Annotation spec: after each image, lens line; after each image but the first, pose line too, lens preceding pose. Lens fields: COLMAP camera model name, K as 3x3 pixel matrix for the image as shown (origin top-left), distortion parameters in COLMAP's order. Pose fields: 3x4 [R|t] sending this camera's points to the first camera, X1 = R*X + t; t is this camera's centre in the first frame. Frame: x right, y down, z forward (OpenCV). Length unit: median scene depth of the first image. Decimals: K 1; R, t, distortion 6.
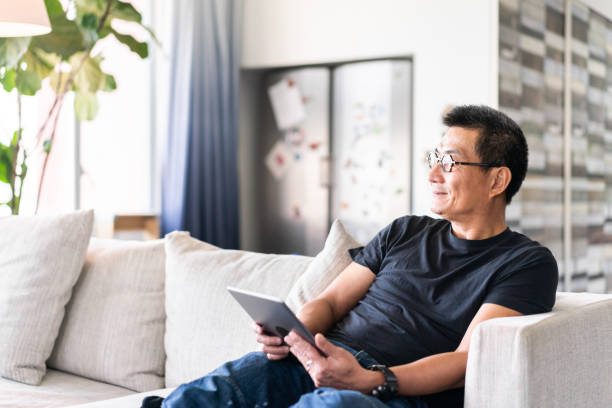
lens RADIAL K [[964.6, 0, 306.0], [0, 964.6, 204.0], [0, 0, 1]] dist [0.014674, 0.037988]
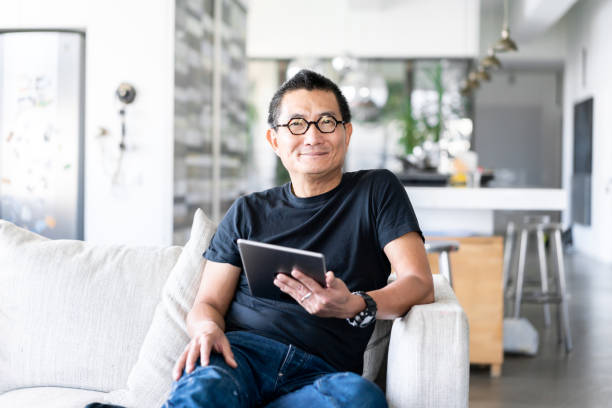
lens RADIAL K [[953.7, 0, 293.5], [0, 953.7, 201.9], [0, 0, 1]] dist [0.042165, 0.064792]
pose [[0.912837, -0.001875, 0.408321, -0.268321], [-0.010078, 0.999581, 0.027120, -0.017905], [-0.408201, -0.028872, 0.912436, 0.051883]]
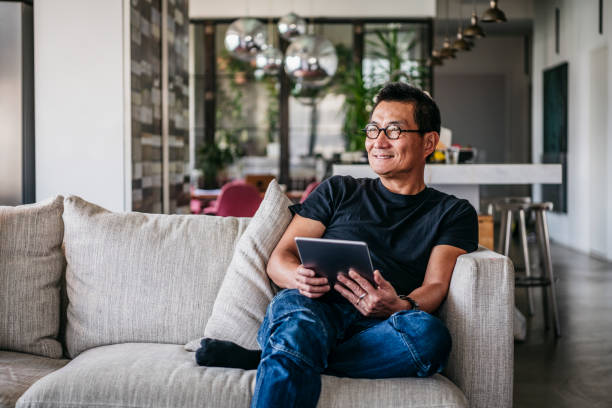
lens RADIAL K [[1150.2, 0, 306.0], [0, 1150.2, 204.0], [0, 0, 1]] dist [0.015460, 0.044230]
pose [[0.876096, -0.023397, 0.481569, -0.520084], [0.005560, 0.999246, 0.038434, -0.006156], [-0.482105, -0.030994, 0.875565, -0.166318]]
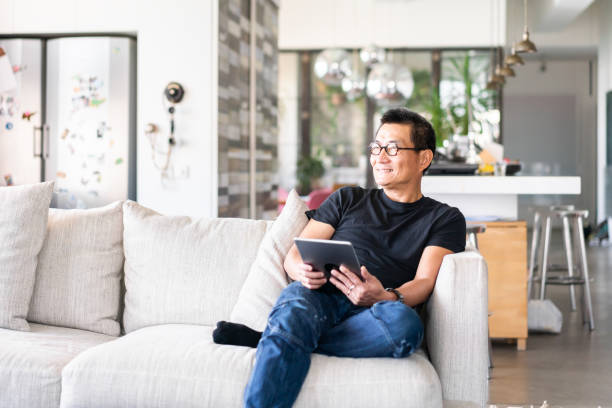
lens RADIAL K [[1005.5, 0, 288.4], [0, 1005.5, 183.2], [0, 0, 1]] dist [0.020931, -0.013567]
pose [[0.923128, -0.004783, 0.384463, -0.455990], [0.000012, 0.999923, 0.012411, -0.008341], [-0.384492, -0.011453, 0.923057, -0.247053]]
